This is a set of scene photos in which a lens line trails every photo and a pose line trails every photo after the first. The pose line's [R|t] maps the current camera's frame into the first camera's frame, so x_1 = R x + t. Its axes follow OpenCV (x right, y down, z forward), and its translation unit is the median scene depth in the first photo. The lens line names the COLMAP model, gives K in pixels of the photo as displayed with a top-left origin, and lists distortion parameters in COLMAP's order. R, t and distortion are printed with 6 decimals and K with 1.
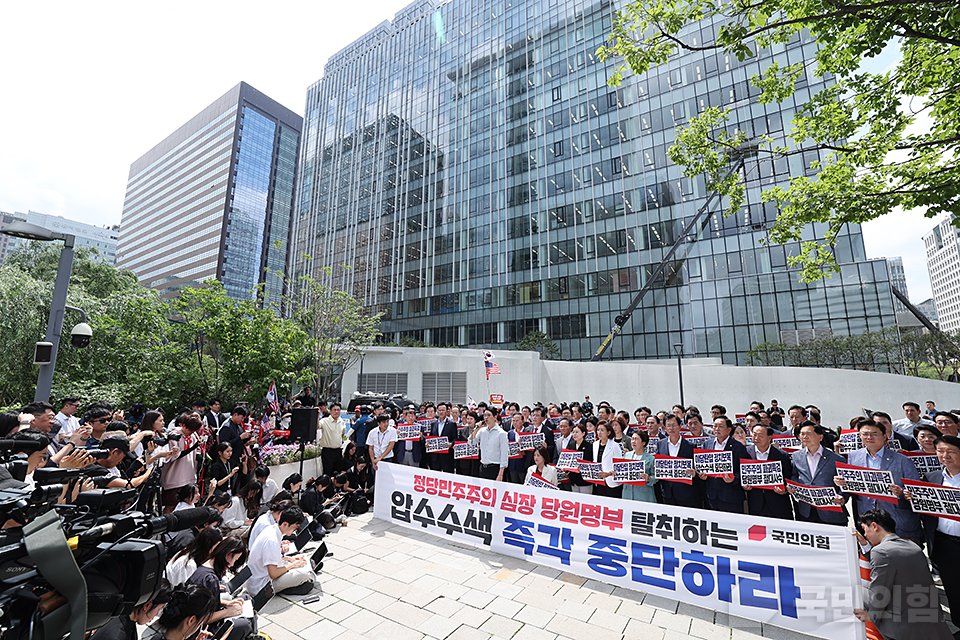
lens RADIAL K [[412.0, 0, 485.2], [0, 412.0, 301.5], [0, 0, 1]] dist [-0.016958, 0.000285]
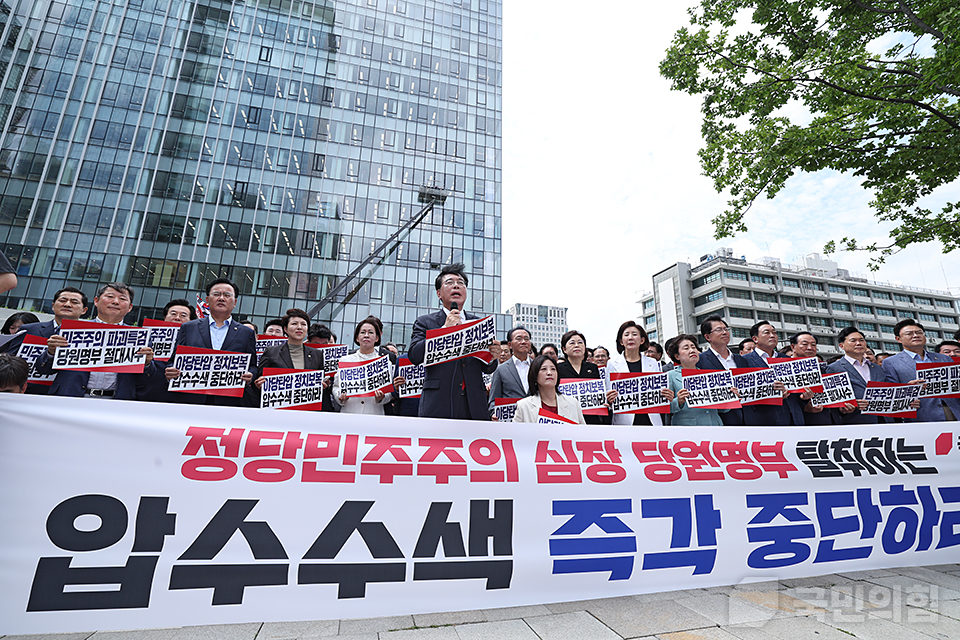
lens RADIAL K [[423.8, 0, 480.0], [0, 423.8, 320.0], [0, 0, 1]] dist [-0.030209, 0.007366]
pose [[0.688387, 0.182015, 0.702135, -0.288783], [-0.169185, 0.981595, -0.088588, 0.391637], [-0.705337, -0.057809, 0.706511, 0.753803]]
